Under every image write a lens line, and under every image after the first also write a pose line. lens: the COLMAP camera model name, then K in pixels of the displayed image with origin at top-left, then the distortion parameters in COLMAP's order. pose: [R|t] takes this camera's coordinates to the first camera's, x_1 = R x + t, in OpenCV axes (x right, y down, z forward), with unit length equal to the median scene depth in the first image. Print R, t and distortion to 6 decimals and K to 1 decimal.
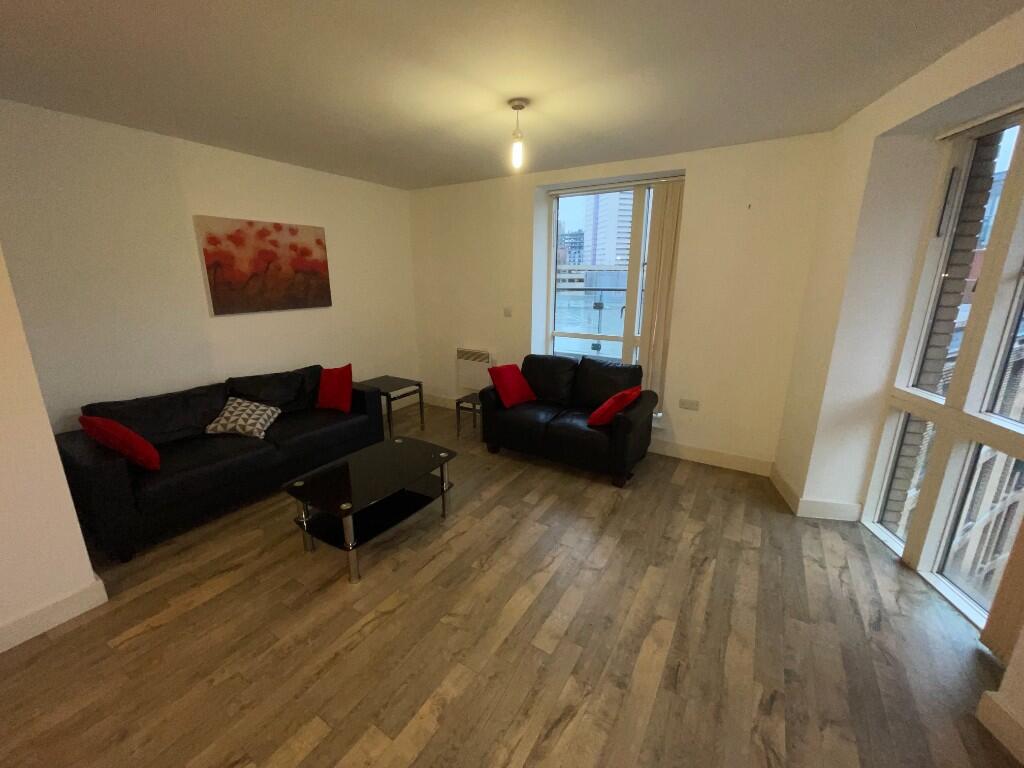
lens RADIAL K [[414.0, 0, 507.2], [0, 414.0, 381.1], [0, 0, 1]] dist [-0.002940, 0.000596]
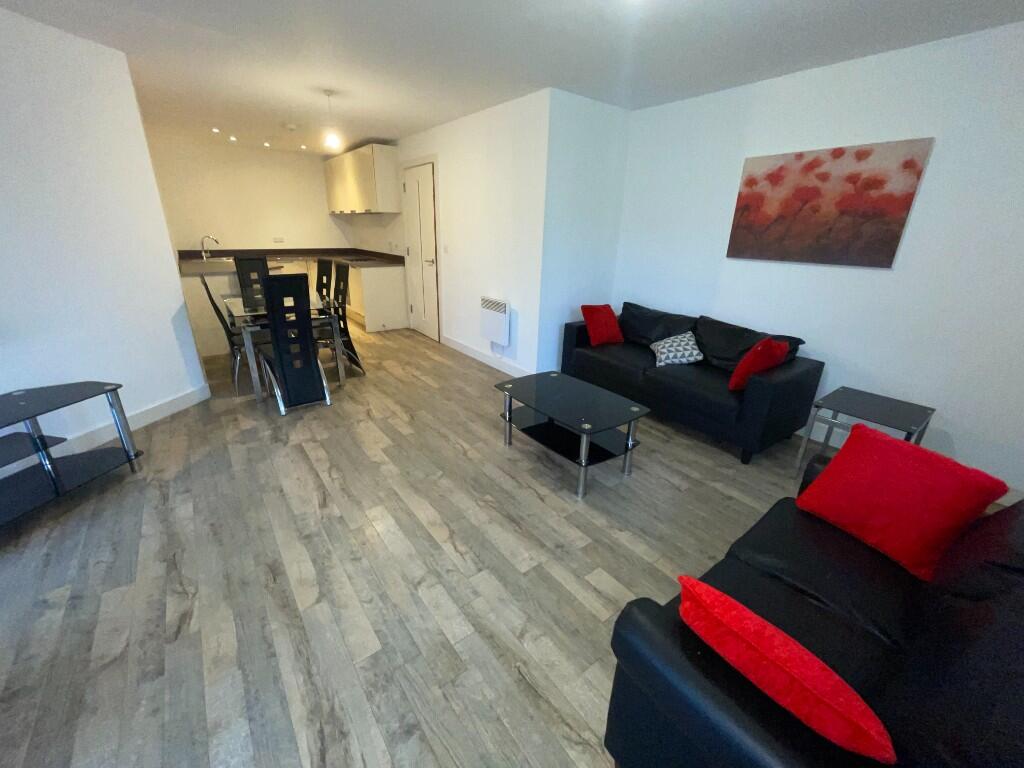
lens RADIAL K [[414.0, 0, 507.2], [0, 414.0, 381.1], [0, 0, 1]] dist [-0.002940, 0.000596]
pose [[-0.356686, 0.314559, -0.879675, 0.569100], [-0.257000, 0.872242, 0.416108, -0.195096], [0.898179, 0.374496, -0.230275, 0.932275]]
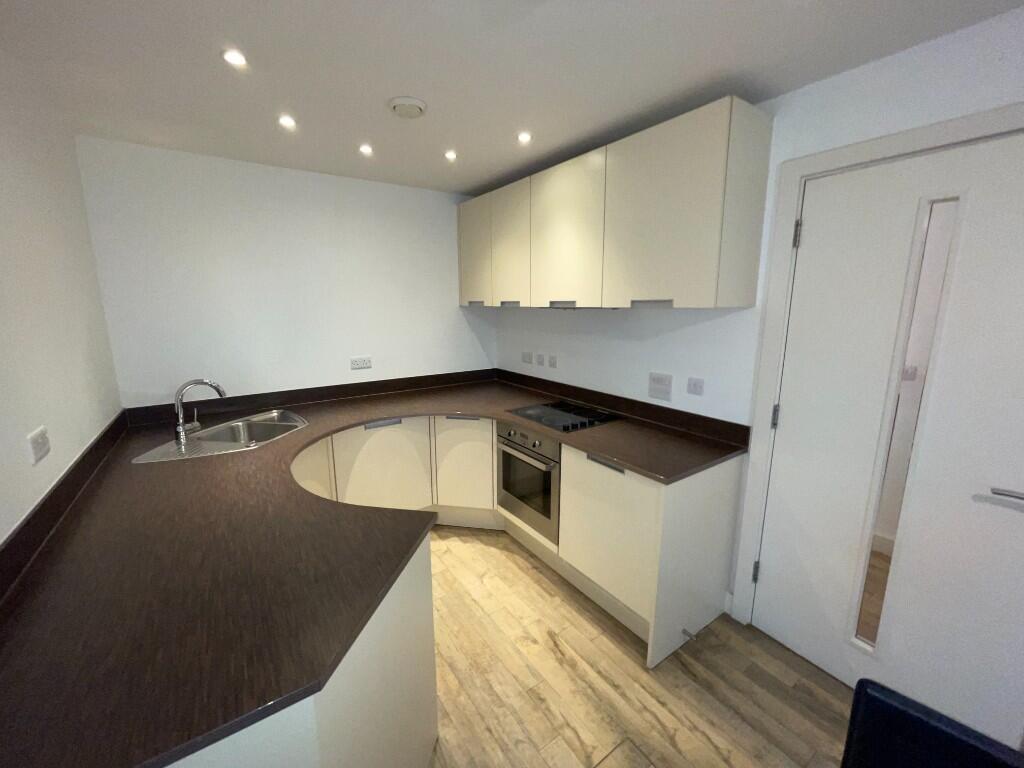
lens RADIAL K [[414.0, 0, 507.2], [0, 414.0, 381.1], [0, 0, 1]] dist [-0.002940, 0.000596]
pose [[-0.395382, 0.174115, -0.901863, -0.437144], [-0.225207, 0.933522, 0.278959, 0.065848], [0.890480, 0.313401, -0.329886, -0.344451]]
